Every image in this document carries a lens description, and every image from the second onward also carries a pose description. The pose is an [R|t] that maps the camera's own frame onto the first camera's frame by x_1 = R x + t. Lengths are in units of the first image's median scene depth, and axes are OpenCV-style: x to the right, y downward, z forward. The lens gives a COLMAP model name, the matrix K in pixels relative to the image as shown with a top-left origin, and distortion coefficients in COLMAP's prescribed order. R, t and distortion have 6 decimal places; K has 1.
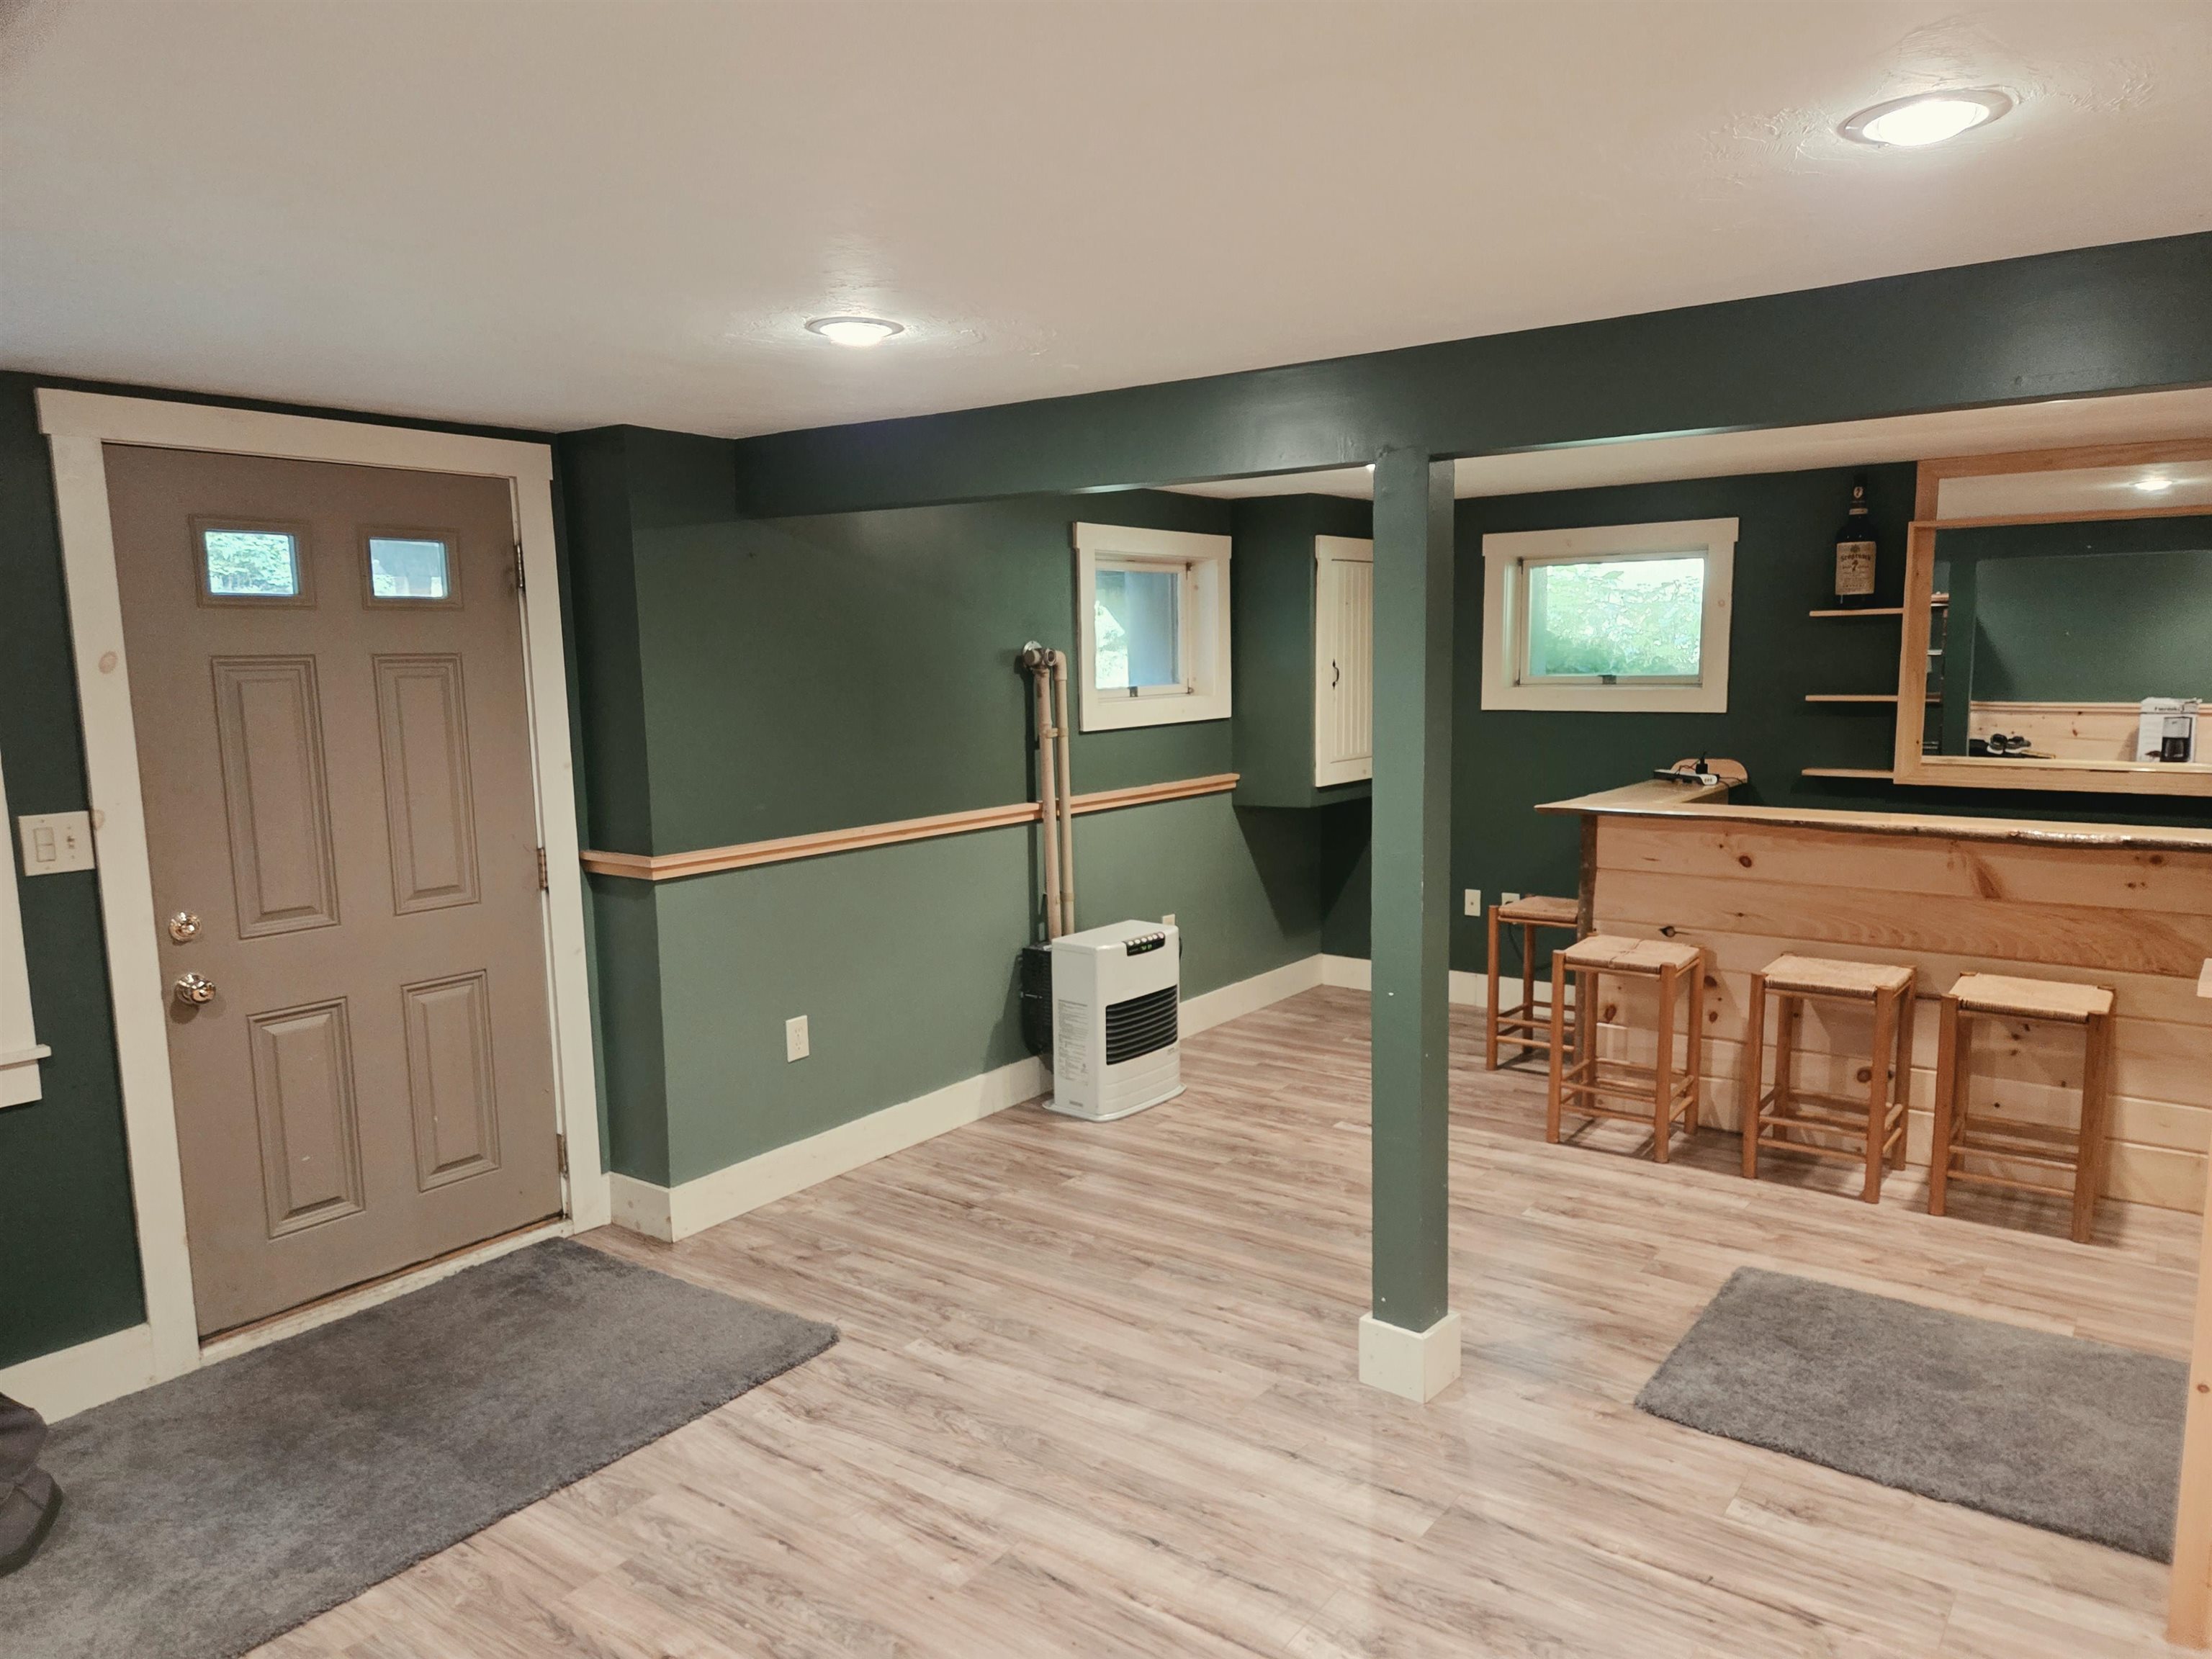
lens RADIAL K [[1501.3, 0, 1119.7], [0, 1501.3, 836.7], [0, 0, 1]] dist [0.065807, -0.054479]
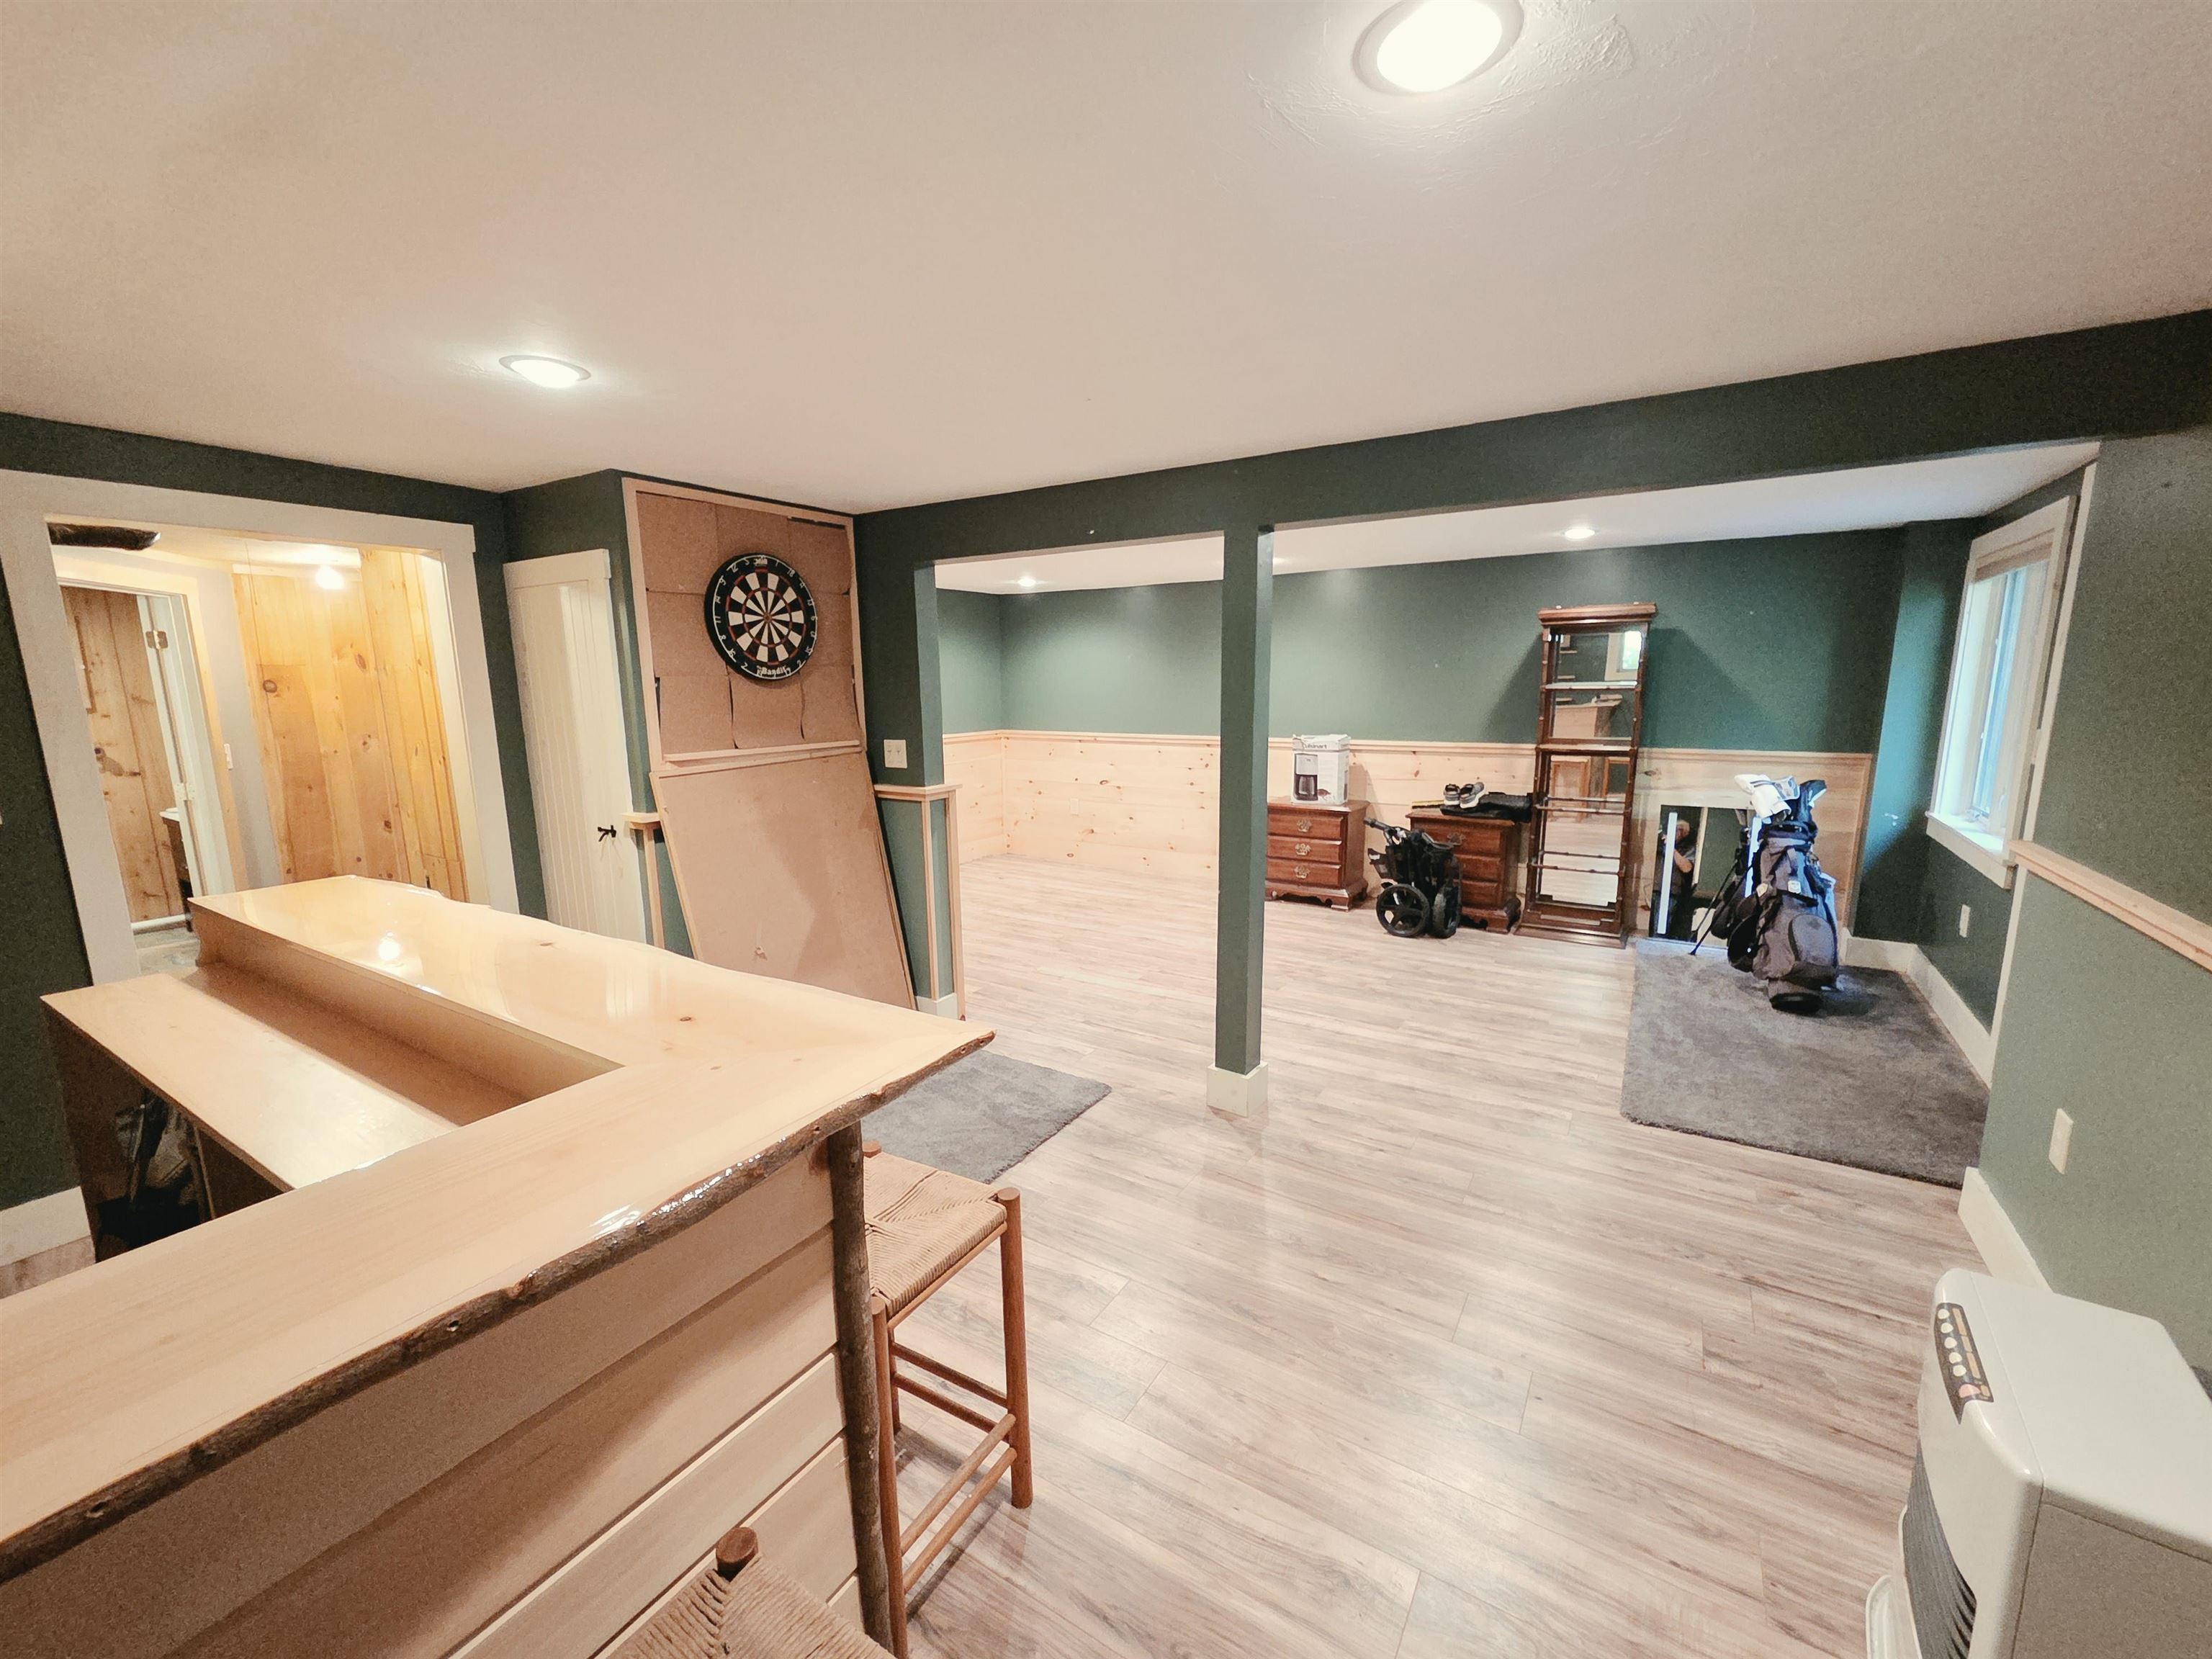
lens RADIAL K [[911.0, 0, 1098.8], [0, 911.0, 839.6], [0, 0, 1]] dist [0.007204, -0.000526]
pose [[-0.997093, 0.039877, -0.064930, 0.303224], [0.018652, 0.953937, 0.299427, -0.163790], [0.073879, 0.297346, -0.951907, 1.418978]]
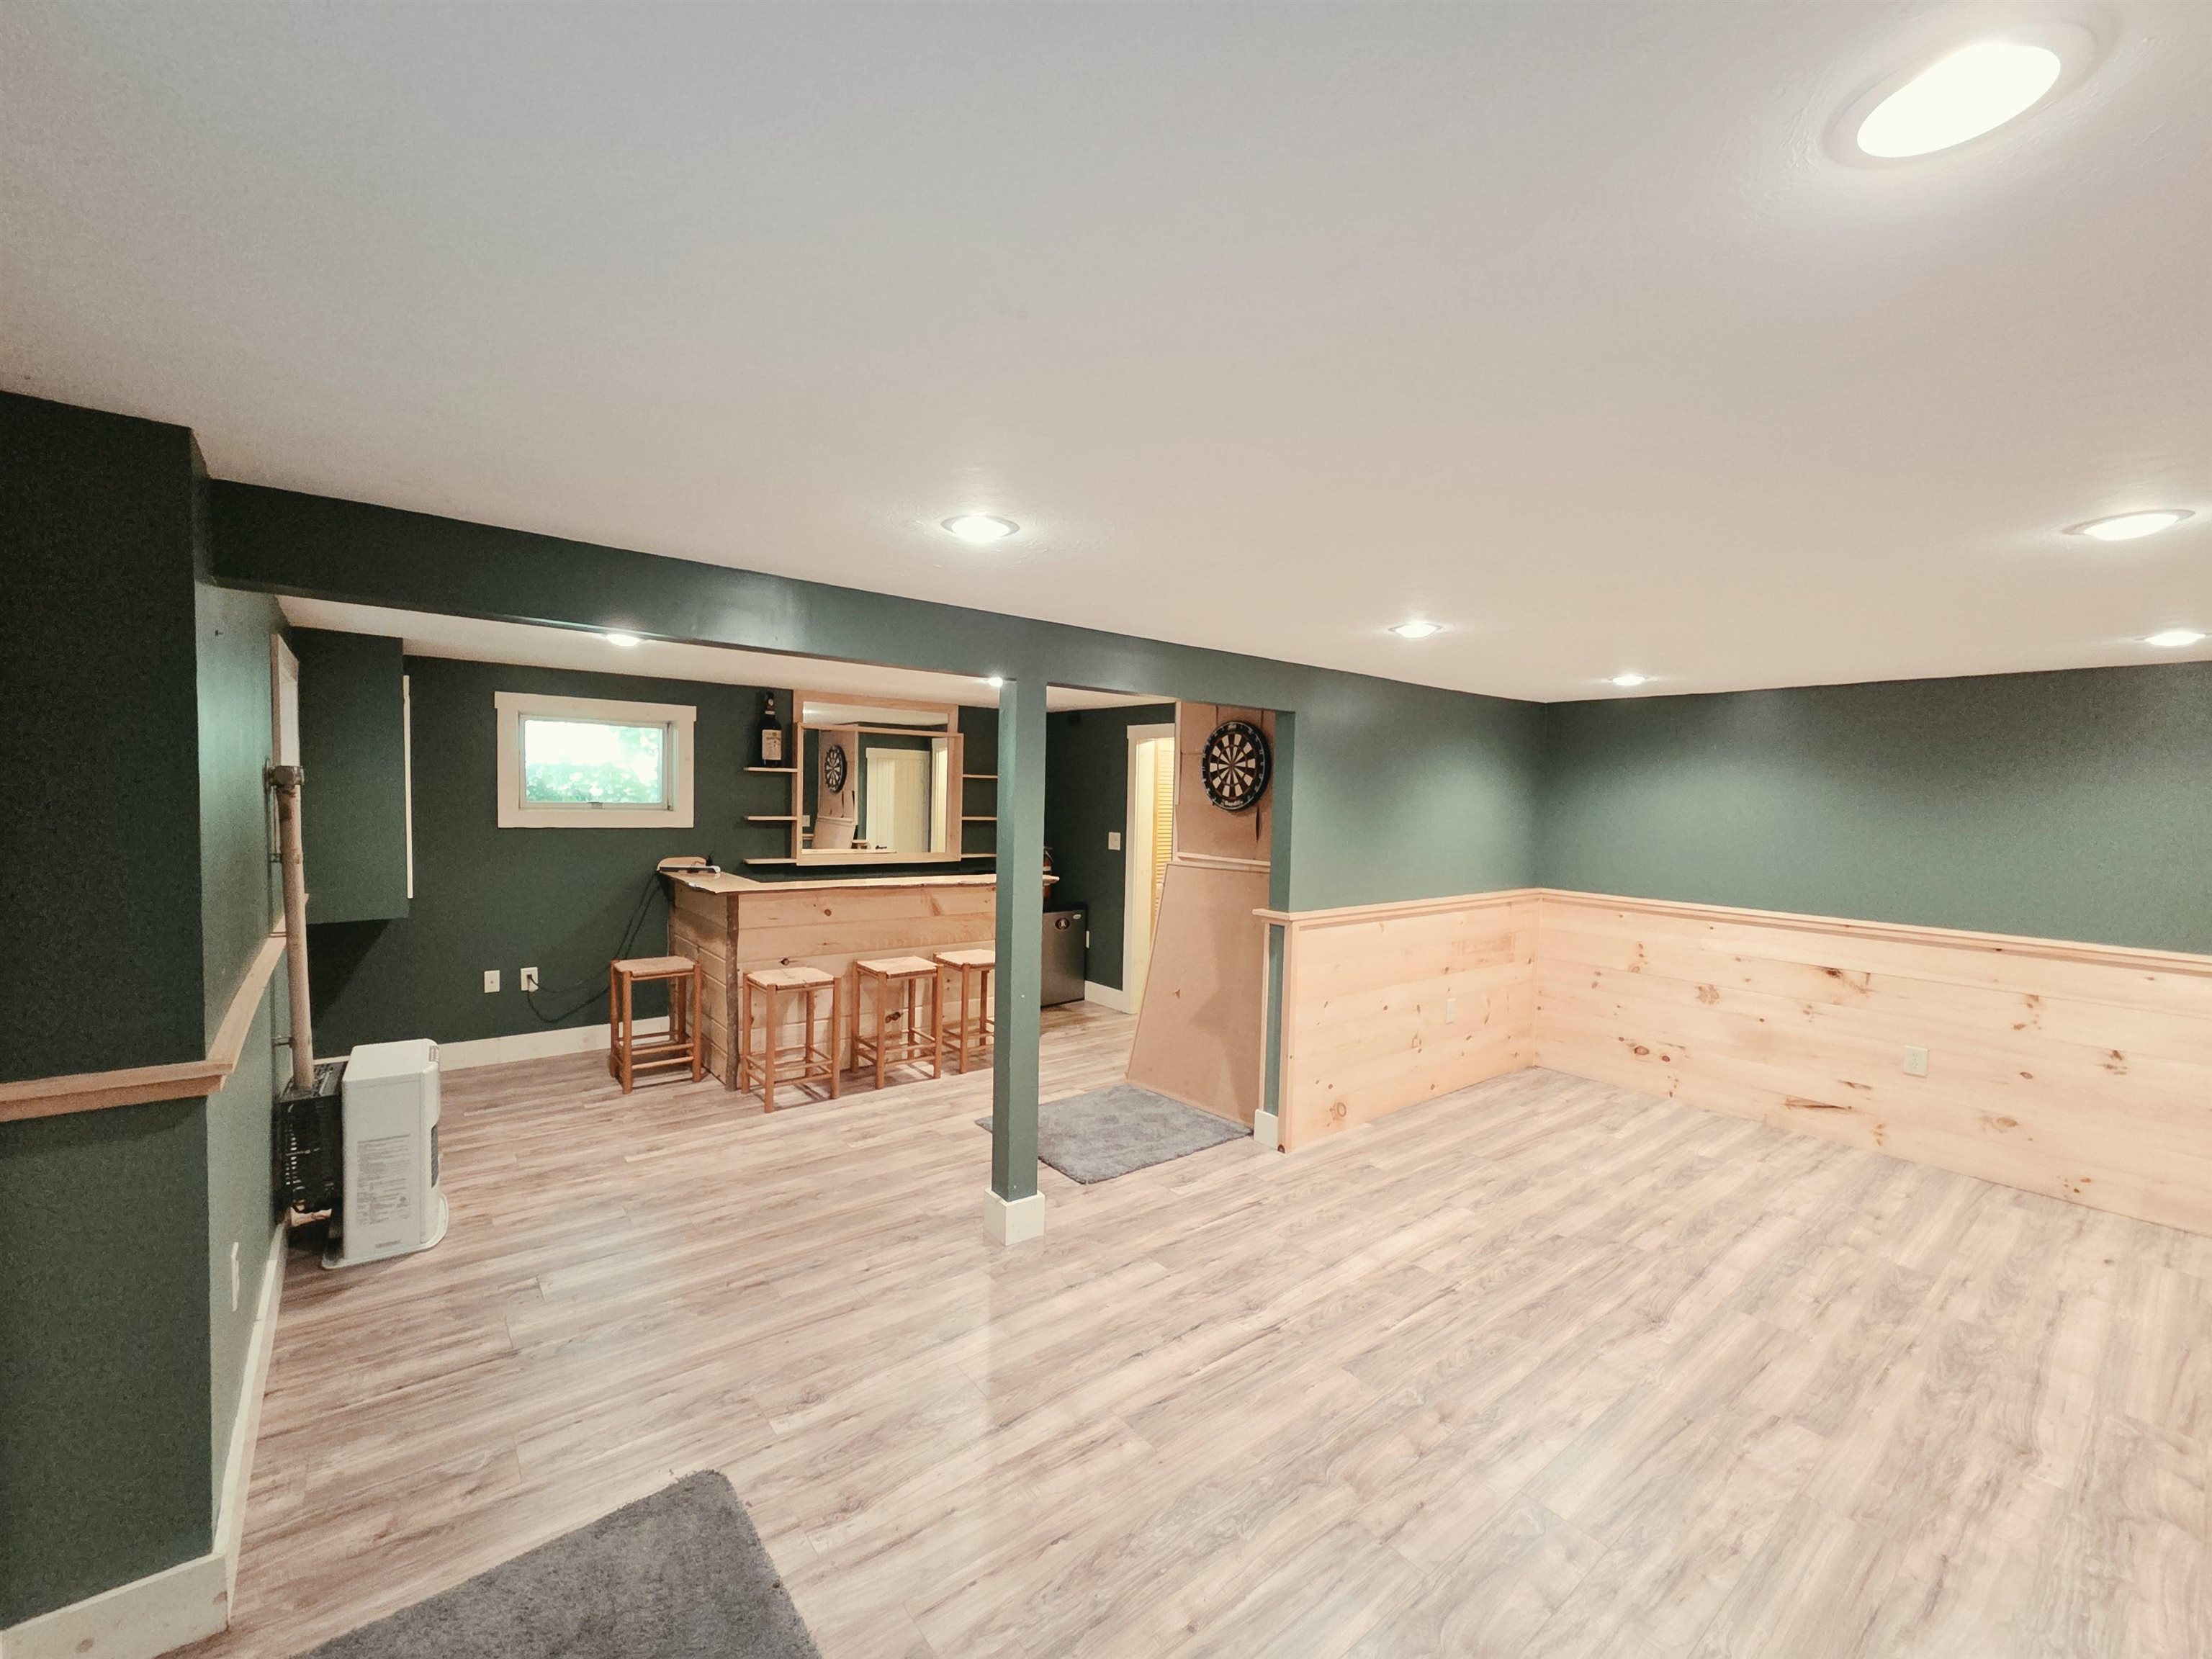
lens RADIAL K [[911.0, 0, 1106.5], [0, 911.0, 823.2], [0, 0, 1]] dist [0.007204, -0.000526]
pose [[0.259628, -0.011026, 0.965646, -0.564962], [0.091582, 0.995709, -0.013253, -0.046933], [-0.961356, 0.091876, 0.259524, 0.465354]]
